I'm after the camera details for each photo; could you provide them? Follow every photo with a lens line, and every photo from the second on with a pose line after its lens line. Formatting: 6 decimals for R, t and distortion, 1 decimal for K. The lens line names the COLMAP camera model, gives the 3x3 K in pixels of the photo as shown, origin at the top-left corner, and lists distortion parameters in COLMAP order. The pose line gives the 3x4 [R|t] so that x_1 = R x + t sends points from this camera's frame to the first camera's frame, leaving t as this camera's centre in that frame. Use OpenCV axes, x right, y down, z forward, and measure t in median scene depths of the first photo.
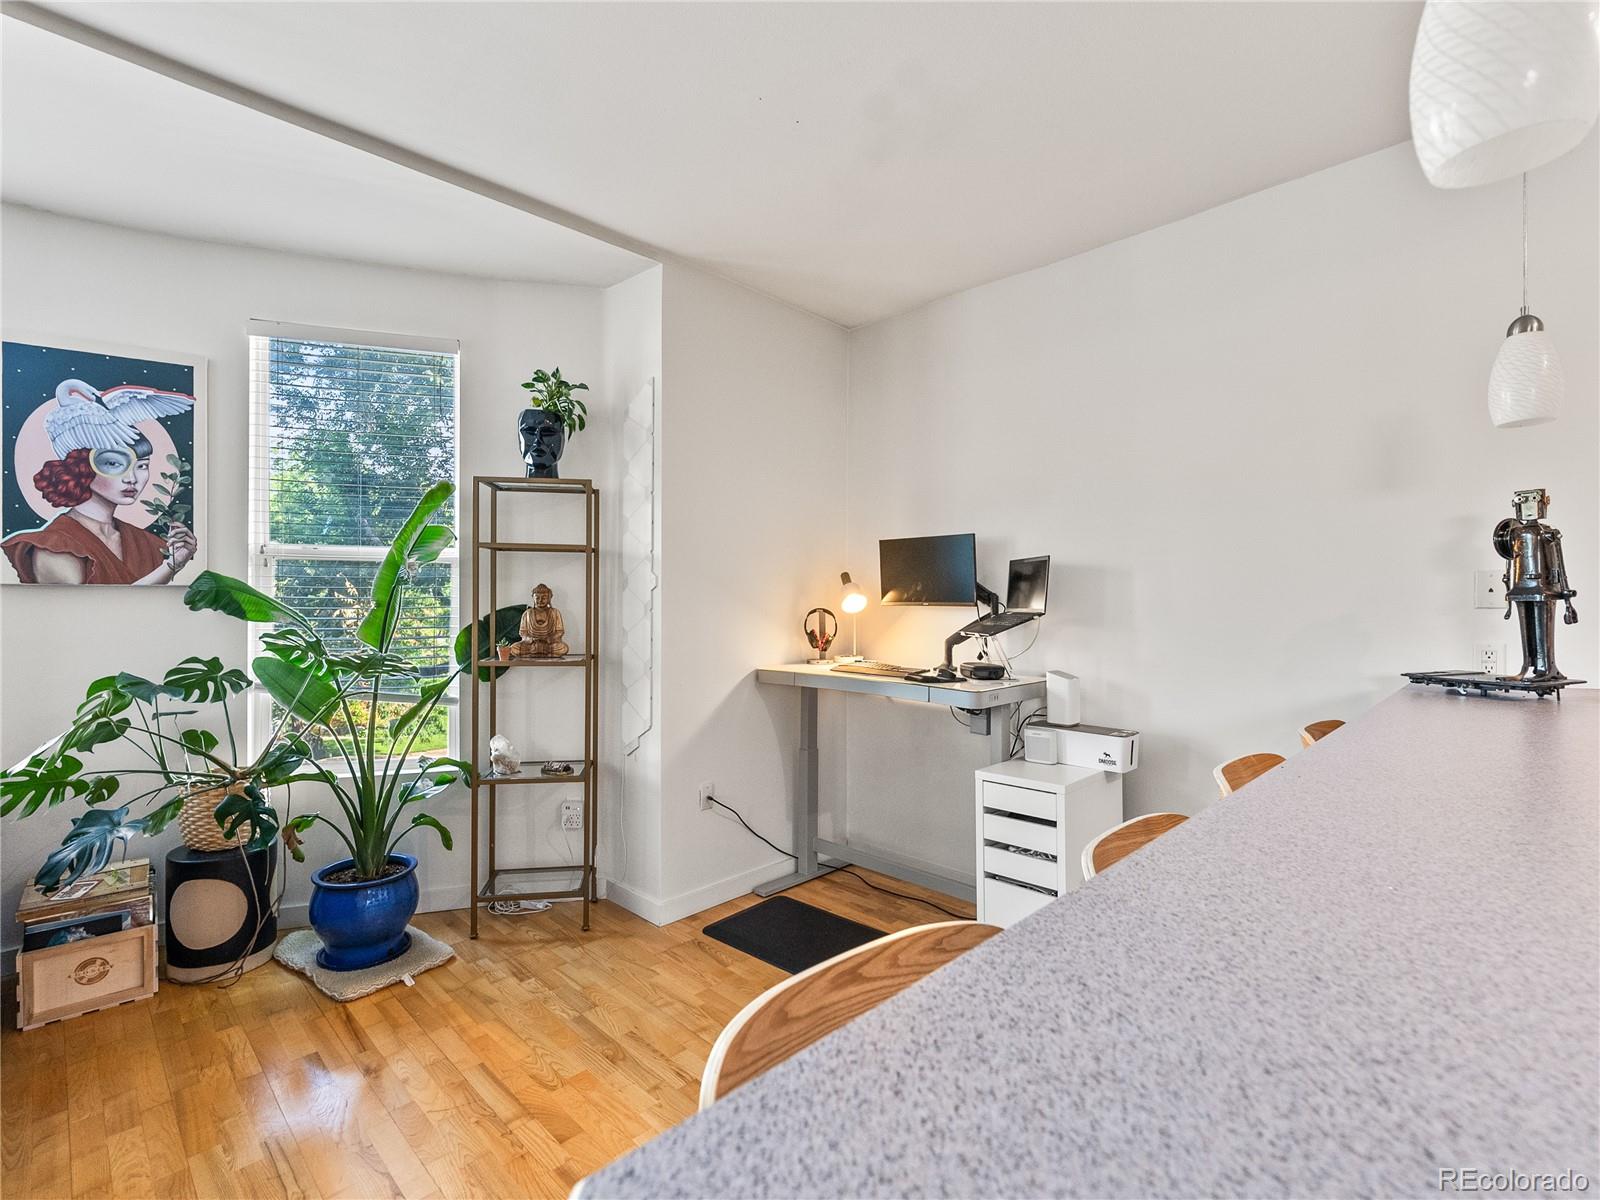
lens RADIAL K [[743.3, 0, 810.1], [0, 743.3, 601.6], [0, 0, 1]] dist [-0.006808, 0.002592]
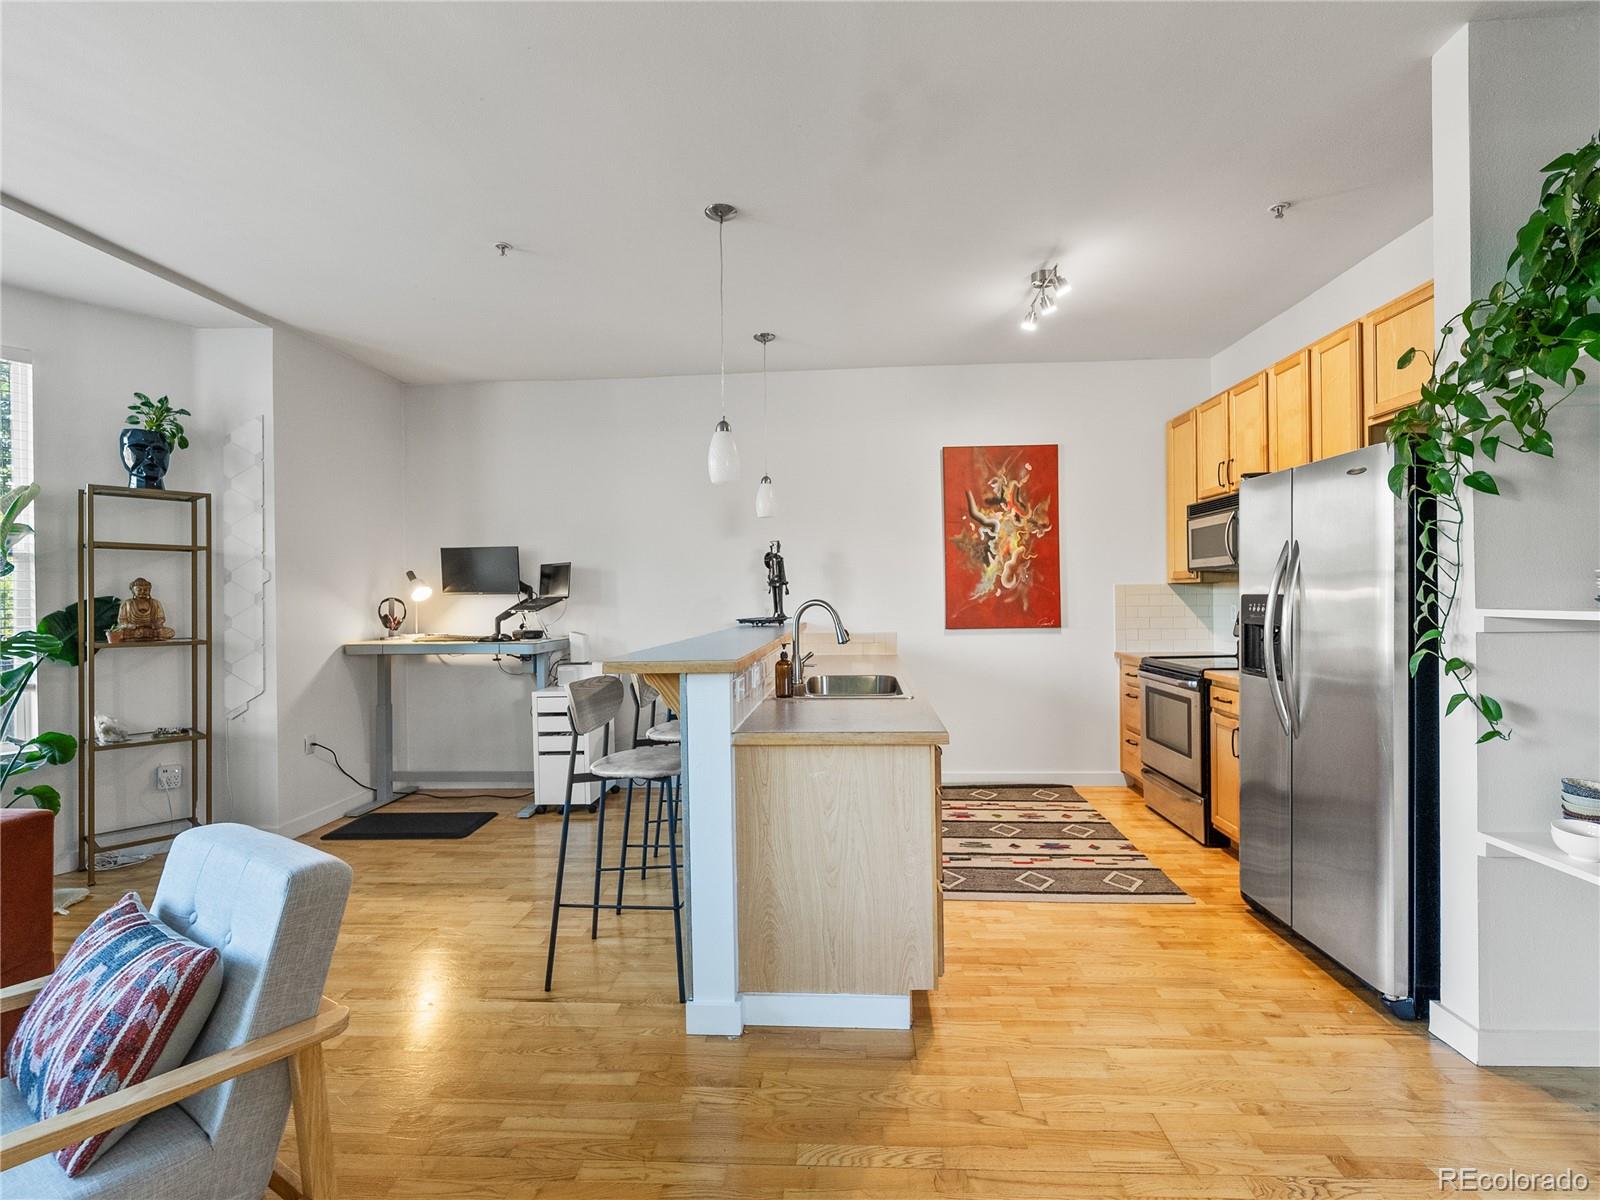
lens RADIAL K [[743.3, 0, 809.4], [0, 743.3, 600.5], [0, 0, 1]] dist [-0.006808, 0.002592]
pose [[0.753955, -0.014491, 0.656766, -0.334596], [0.015847, 0.999867, 0.003869, 0.023473], [-0.656735, 0.007491, 0.754084, -0.553619]]
